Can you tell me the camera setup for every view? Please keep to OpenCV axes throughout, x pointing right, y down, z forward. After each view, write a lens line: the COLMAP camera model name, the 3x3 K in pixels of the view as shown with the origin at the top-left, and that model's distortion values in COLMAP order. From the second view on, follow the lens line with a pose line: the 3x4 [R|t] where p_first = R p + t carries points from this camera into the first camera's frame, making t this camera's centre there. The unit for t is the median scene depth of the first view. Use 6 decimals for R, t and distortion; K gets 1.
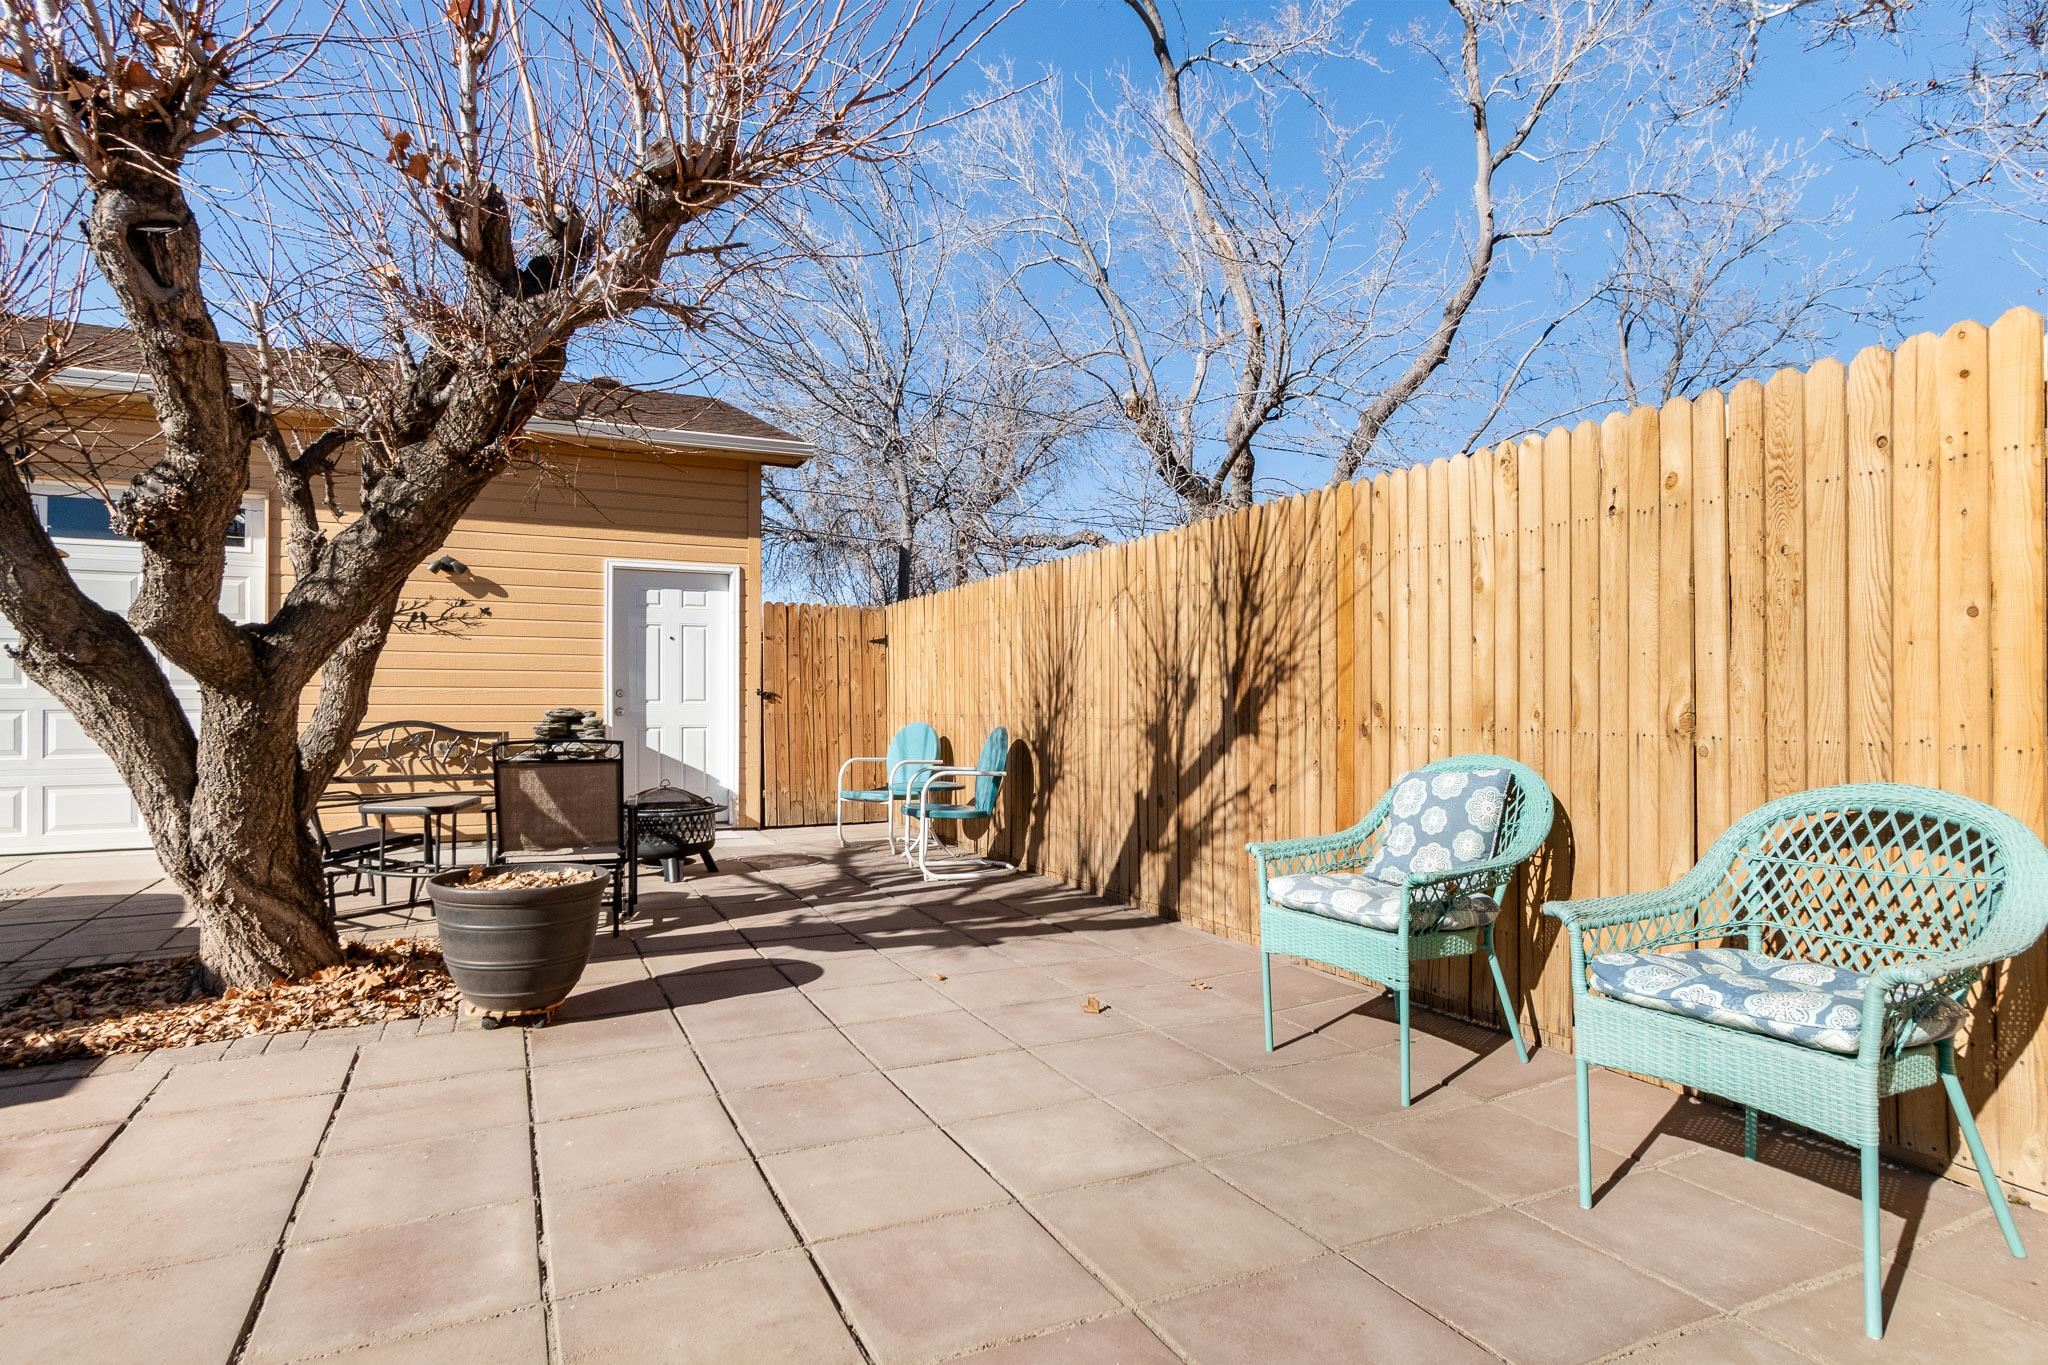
lens RADIAL K [[1219.8, 0, 1025.5], [0, 1219.8, 674.1], [0, 0, 1]] dist [-0.038327, 0.027419]
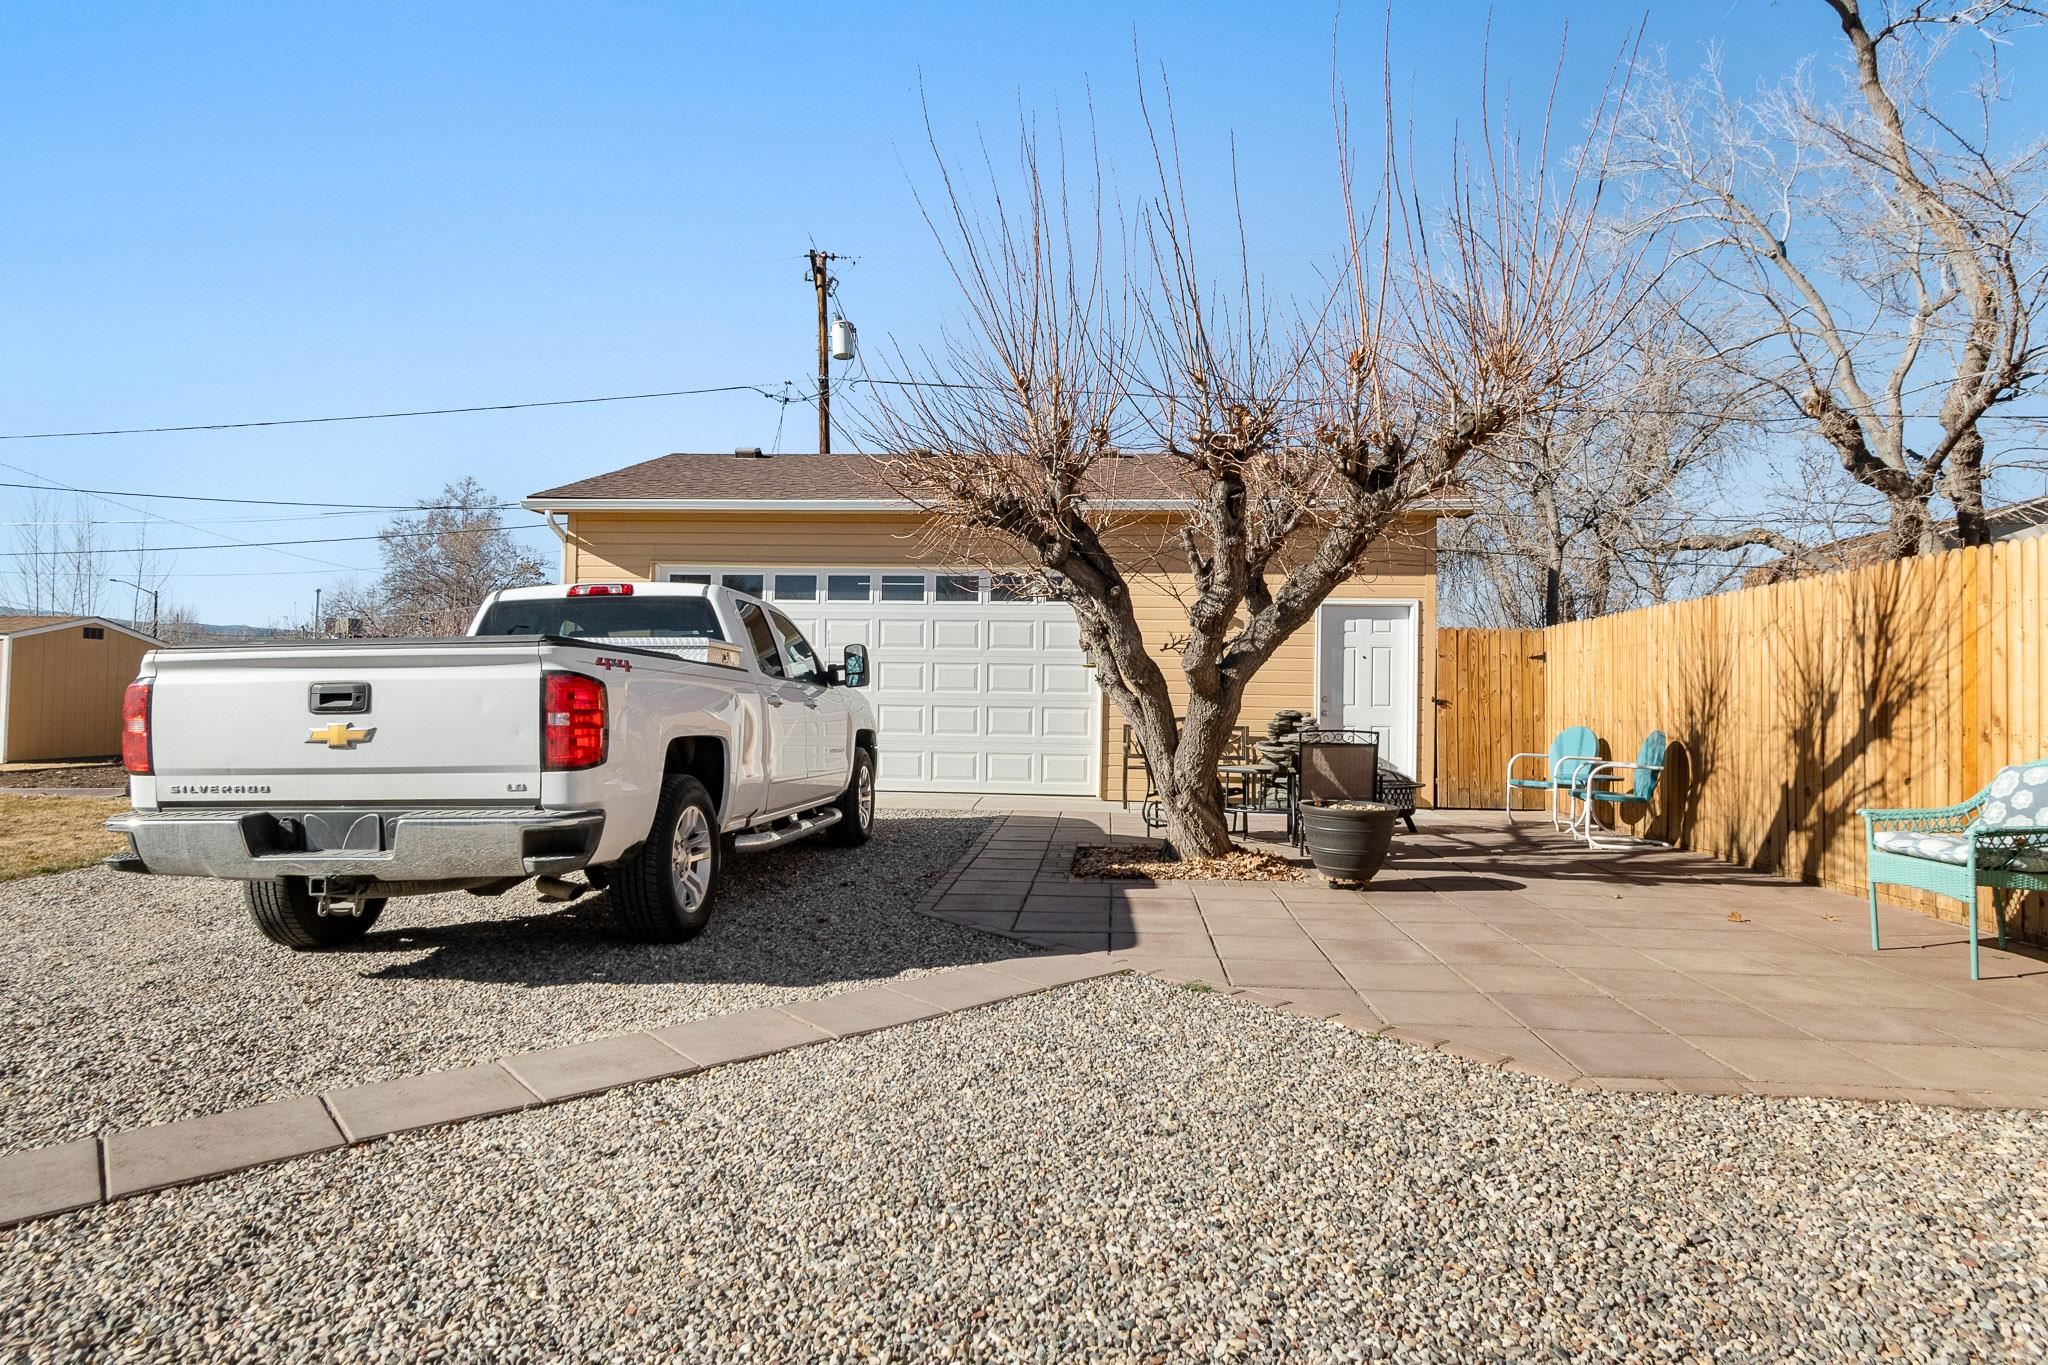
lens RADIAL K [[1219.8, 0, 930.2], [0, 1219.8, 687.4], [0, 0, 1]] dist [-0.038327, 0.027419]
pose [[0.849702, 0.005491, -0.527235, -0.002162], [-0.001158, 0.999963, 0.008548, -0.011580], [0.527262, -0.006652, 0.849677, -0.503770]]
